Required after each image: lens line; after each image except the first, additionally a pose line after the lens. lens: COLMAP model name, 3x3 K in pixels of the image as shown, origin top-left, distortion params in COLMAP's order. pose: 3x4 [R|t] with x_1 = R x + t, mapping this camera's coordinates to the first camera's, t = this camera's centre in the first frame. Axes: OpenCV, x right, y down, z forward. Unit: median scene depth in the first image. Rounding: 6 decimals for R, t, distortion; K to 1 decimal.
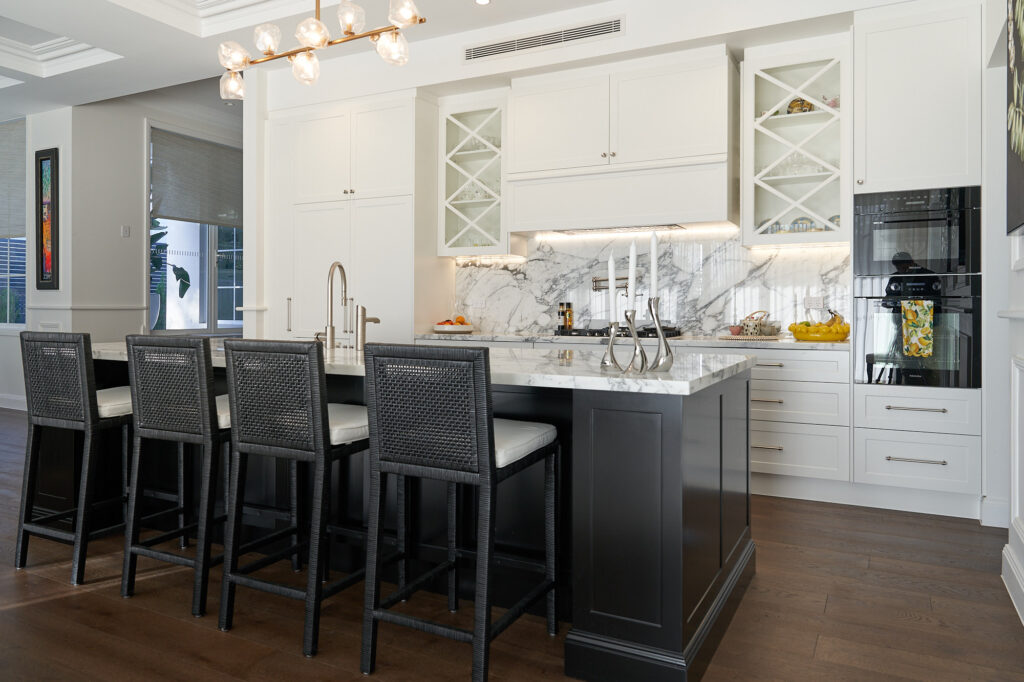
lens RADIAL K [[717.9, 0, 513.3], [0, 717.9, 309.0], [0, 0, 1]] dist [0.001431, 0.000404]
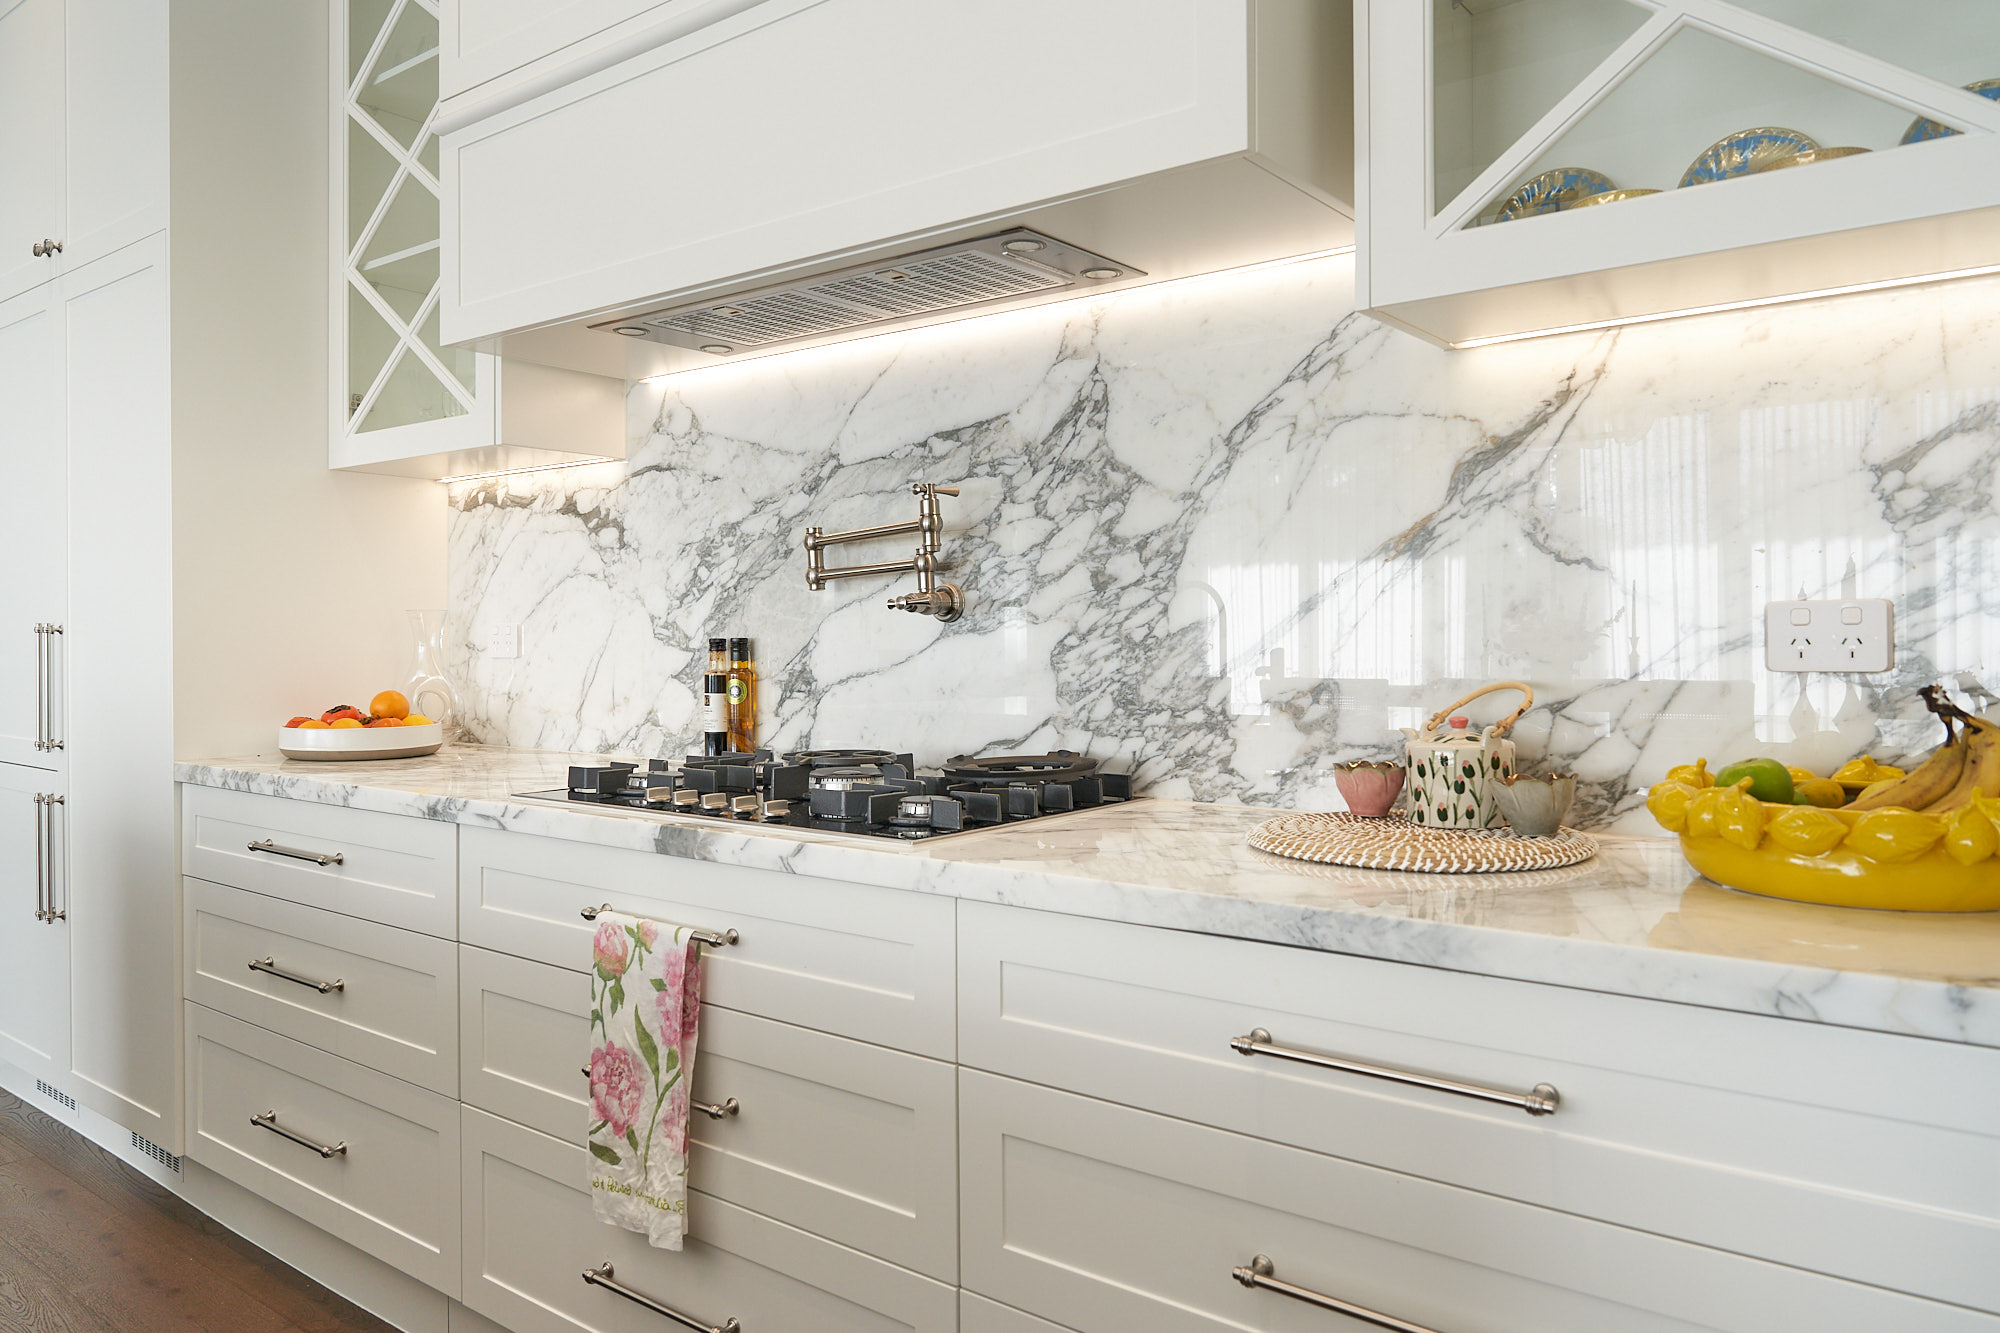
lens RADIAL K [[1384.2, 0, 999.7], [0, 1384.2, 633.2], [0, 0, 1]] dist [0.002578, 0.002669]
pose [[0.982697, -0.008500, -0.185028, 0.249012], [0.008359, 0.999964, -0.001544, -0.009266], [0.185034, -0.000030, 0.982732, 0.558525]]
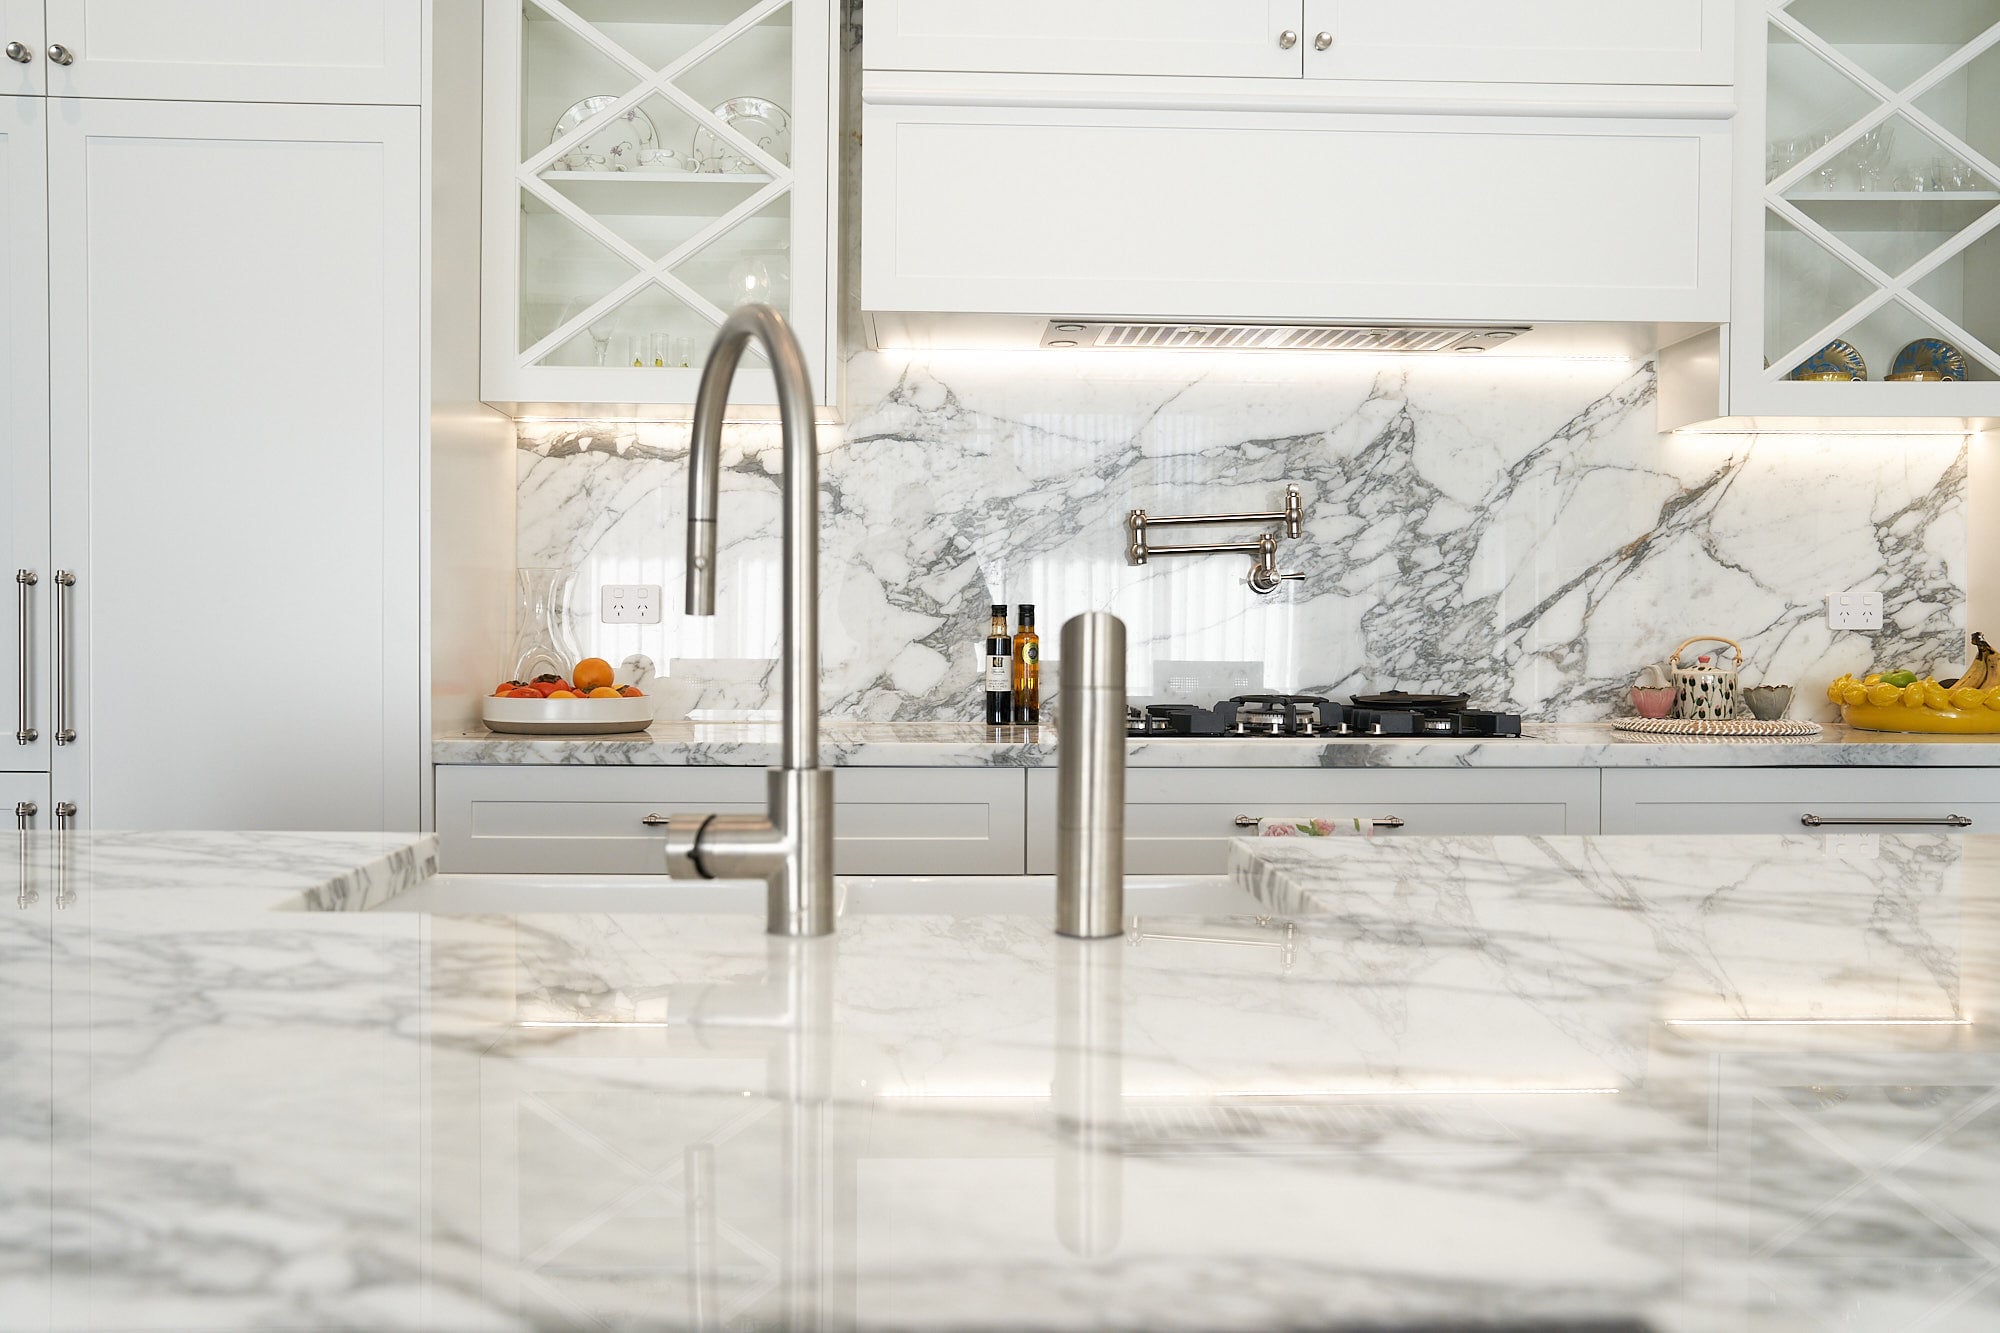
lens RADIAL K [[1734.9, 0, 1000.0], [0, 1734.9, 666.5], [0, 0, 1]] dist [-0.053234, 0.104310]
pose [[0.866911, -0.010206, 0.498358, -0.249801], [-0.002010, 0.999711, 0.023970, -0.001593], [-0.498458, -0.021782, 0.866640, 0.452375]]
